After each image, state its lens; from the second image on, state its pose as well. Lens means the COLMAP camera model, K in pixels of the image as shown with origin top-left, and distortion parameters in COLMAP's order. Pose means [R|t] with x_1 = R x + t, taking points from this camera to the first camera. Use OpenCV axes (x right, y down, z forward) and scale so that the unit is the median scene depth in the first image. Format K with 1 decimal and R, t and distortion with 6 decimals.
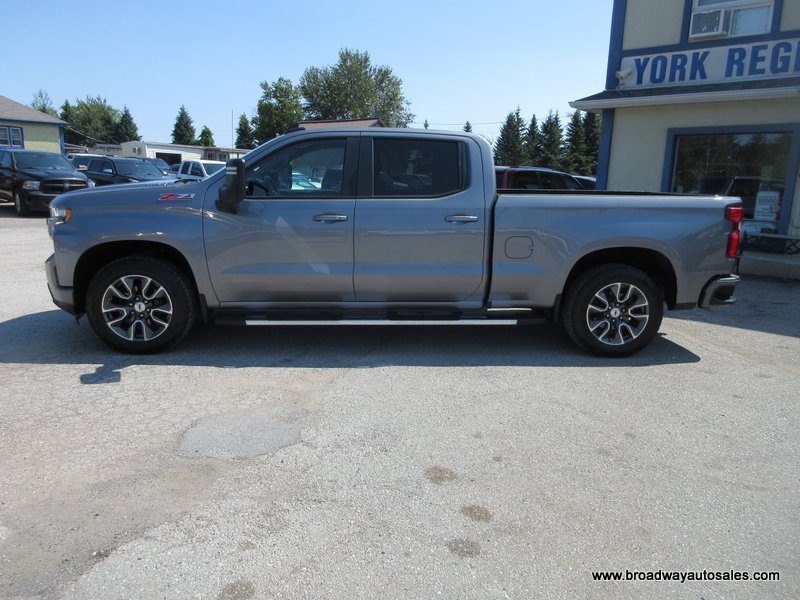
lens RADIAL K [[605.5, 0, 400.0], [0, 605.5, 300.0], [0, 0, 1]] dist [0.009871, -0.002980]
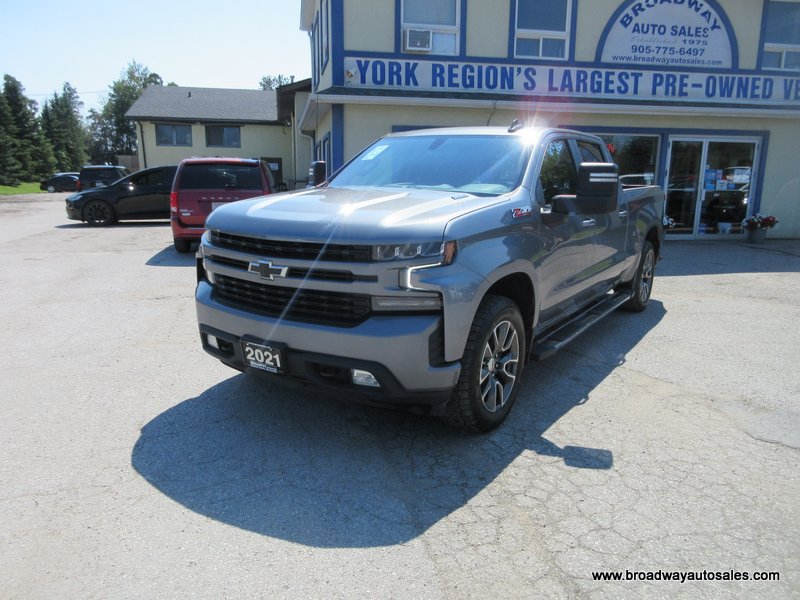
lens RADIAL K [[608.3, 0, 400.0], [0, 608.3, 300.0], [0, 0, 1]] dist [0.000241, 0.009986]
pose [[0.608210, -0.180194, 0.773053, -0.533582], [0.162170, 0.981559, 0.101206, -0.080029], [-0.777034, 0.063812, 0.626216, 0.313376]]
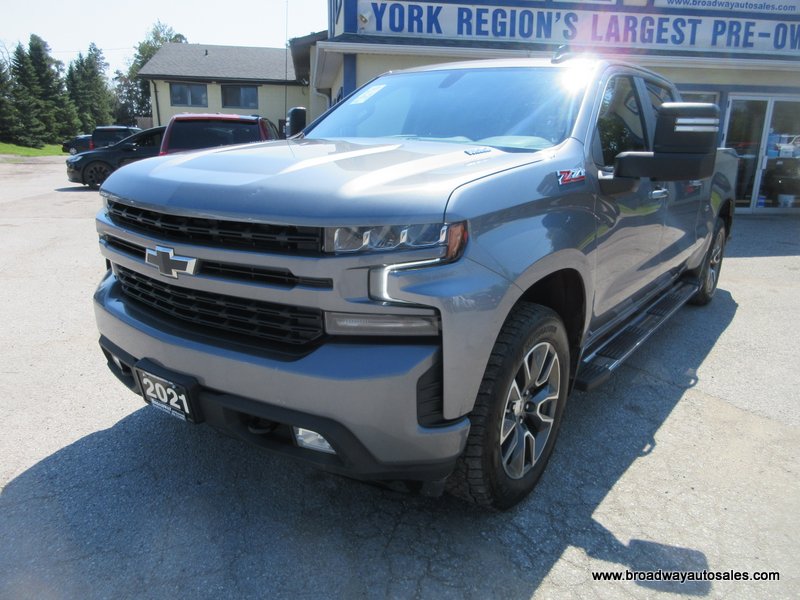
lens RADIAL K [[605.5, 0, 400.0], [0, 605.5, 300.0], [0, 0, 1]] dist [0.009871, -0.002980]
pose [[0.643609, -0.208153, 0.736506, -0.422515], [0.148465, 0.977982, 0.146661, -0.080343], [-0.750817, 0.014953, 0.660341, 0.378510]]
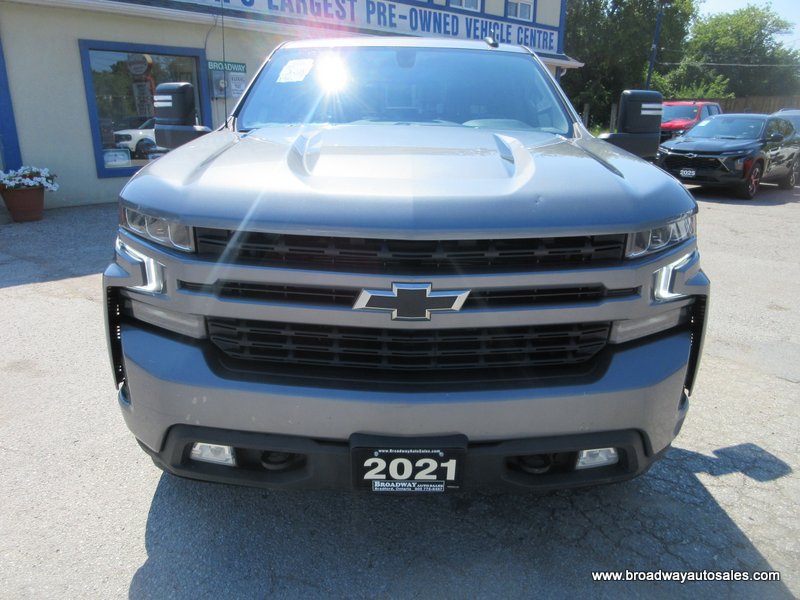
lens RADIAL K [[605.5, 0, 400.0], [0, 605.5, 300.0], [0, 0, 1]] dist [0.009871, -0.002980]
pose [[0.060613, -0.318360, 0.946030, -0.470779], [0.189940, 0.934134, 0.302187, -0.125083], [-0.979923, 0.161373, 0.117090, 0.564767]]
